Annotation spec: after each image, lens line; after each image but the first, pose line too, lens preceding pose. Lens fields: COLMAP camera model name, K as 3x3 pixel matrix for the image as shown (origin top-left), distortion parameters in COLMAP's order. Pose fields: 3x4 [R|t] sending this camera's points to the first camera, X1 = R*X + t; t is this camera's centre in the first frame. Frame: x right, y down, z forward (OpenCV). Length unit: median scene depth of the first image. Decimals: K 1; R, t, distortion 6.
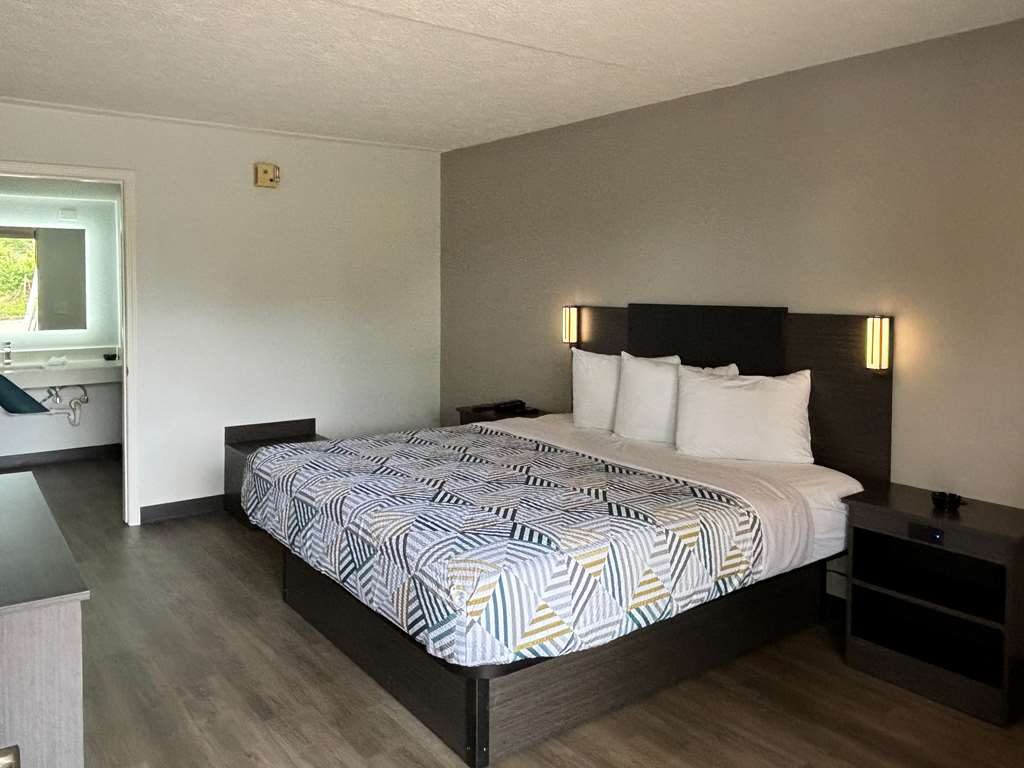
lens RADIAL K [[781.2, 0, 528.7], [0, 781.2, 384.8], [0, 0, 1]] dist [0.079033, -0.112324]
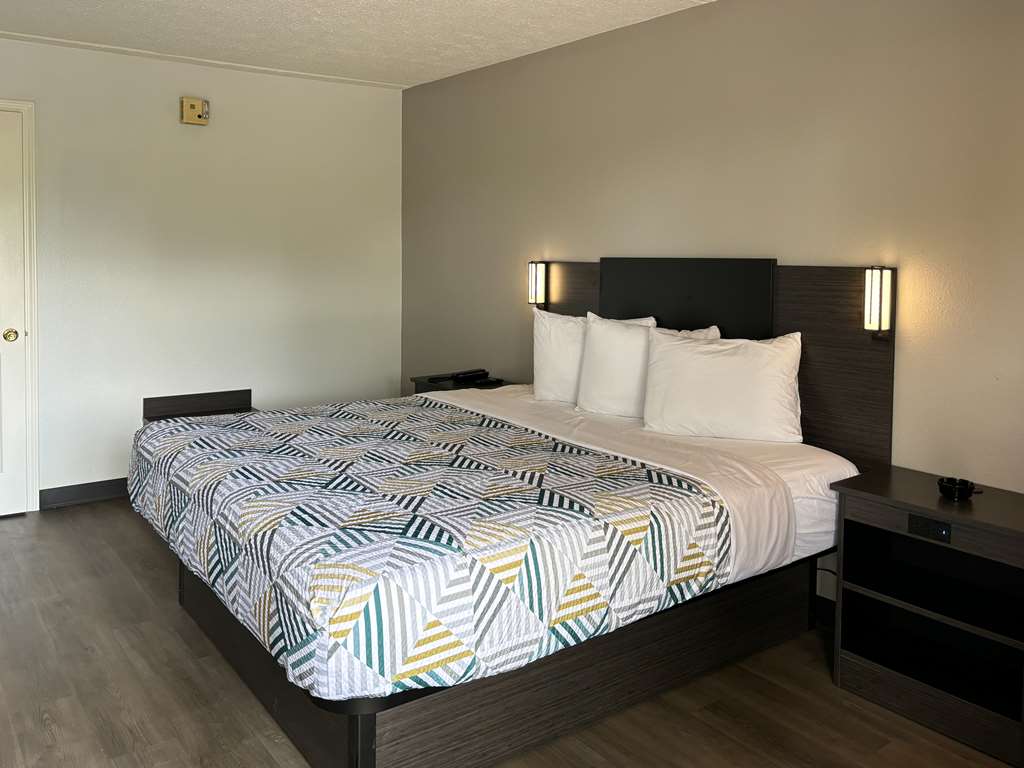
lens RADIAL K [[856.6, 0, 514.8], [0, 856.6, 361.6], [0, 0, 1]] dist [0.106969, -0.202577]
pose [[0.999992, 0.003956, -0.000976, 0.072297], [-0.003948, 0.999959, 0.008132, 0.009045], [0.001008, -0.008128, 0.999966, 0.098801]]
